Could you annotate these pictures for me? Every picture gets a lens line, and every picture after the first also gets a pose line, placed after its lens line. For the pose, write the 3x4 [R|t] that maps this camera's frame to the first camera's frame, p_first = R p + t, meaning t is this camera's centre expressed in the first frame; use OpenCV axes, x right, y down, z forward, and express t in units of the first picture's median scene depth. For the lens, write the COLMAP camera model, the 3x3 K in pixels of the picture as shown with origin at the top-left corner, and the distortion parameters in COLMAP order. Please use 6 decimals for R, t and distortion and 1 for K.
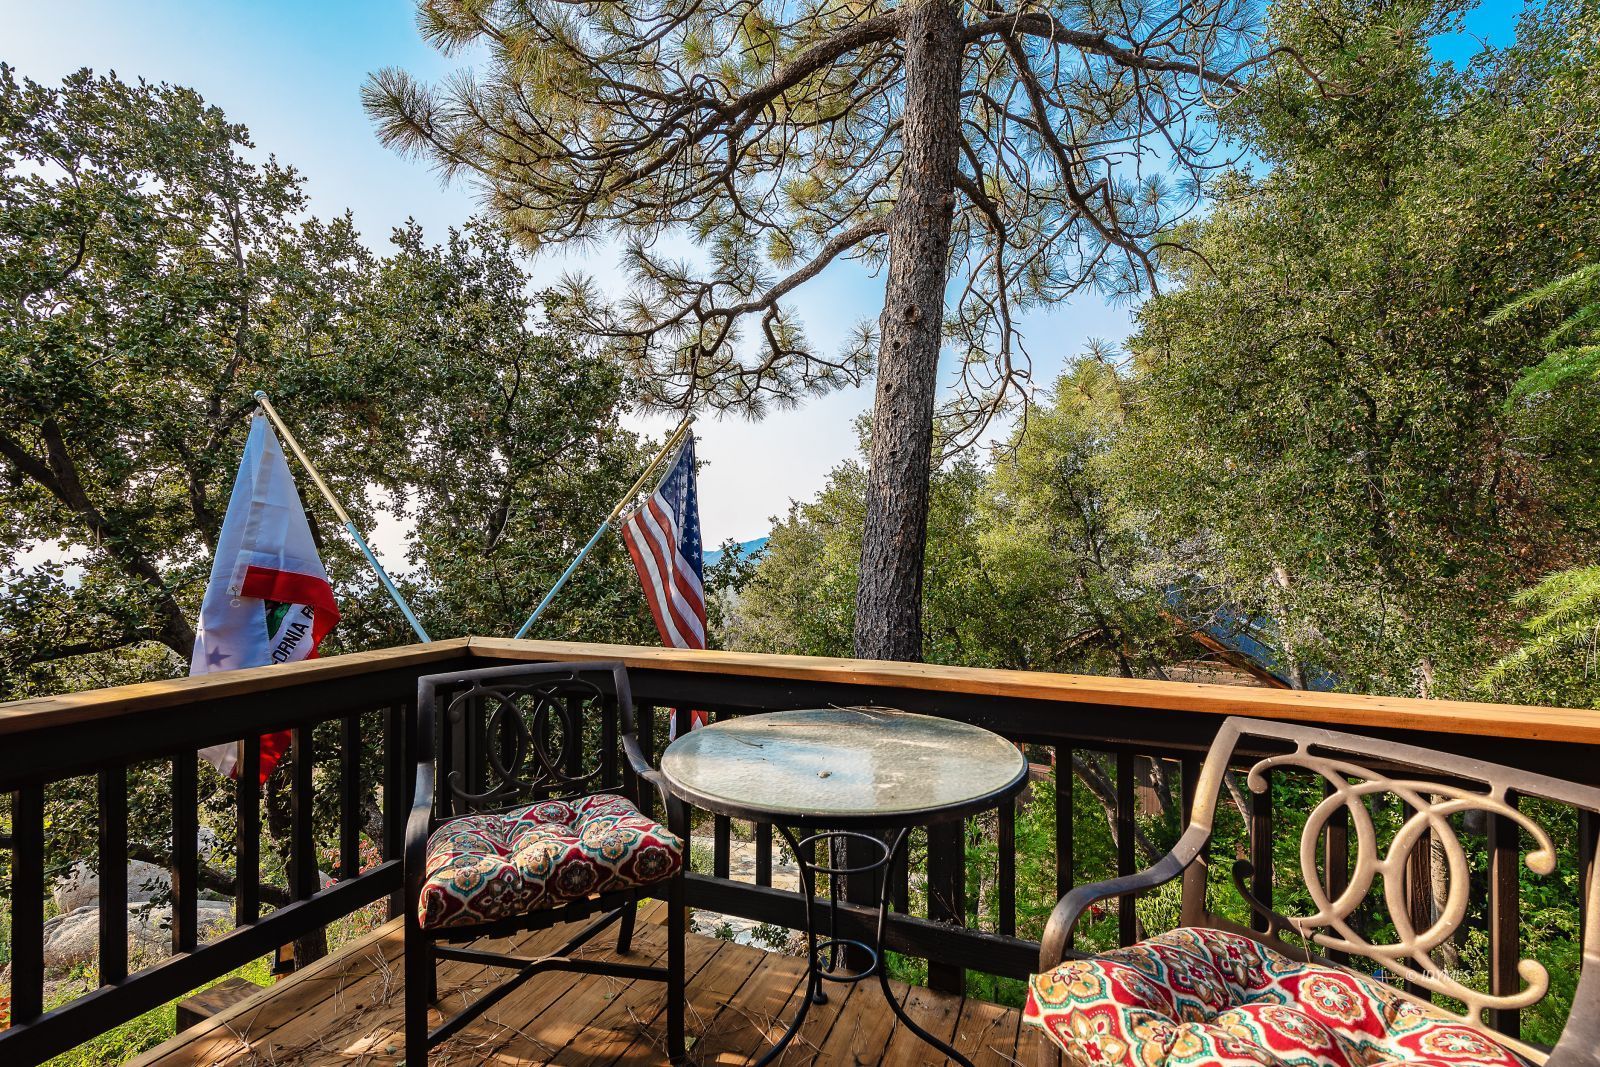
lens RADIAL K [[707.3, 0, 802.7], [0, 707.3, 535.7], [0, 0, 1]] dist [-0.002518, -0.000973]
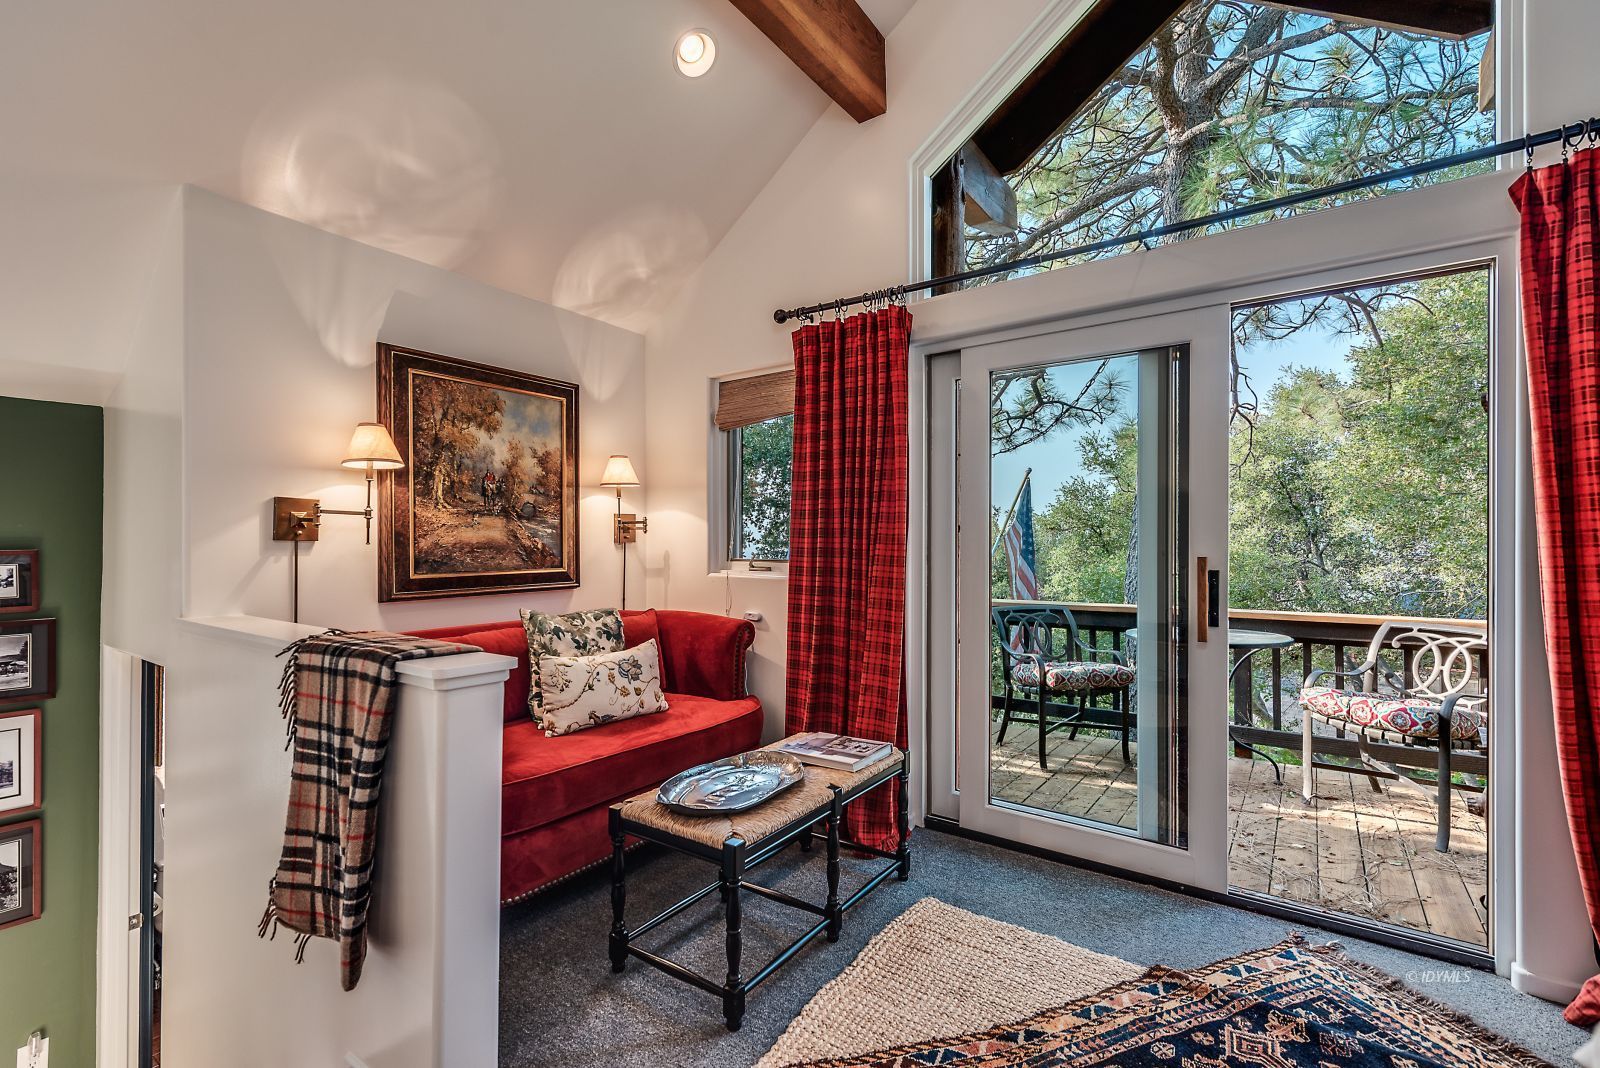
lens RADIAL K [[707.3, 0, 796.7], [0, 707.3, 541.3], [0, 0, 1]] dist [-0.002518, -0.000973]
pose [[0.970899, -0.005387, -0.239427, -0.137844], [0.006055, 0.999980, 0.002056, -0.006197], [0.239411, -0.003446, 0.970912, -0.325519]]
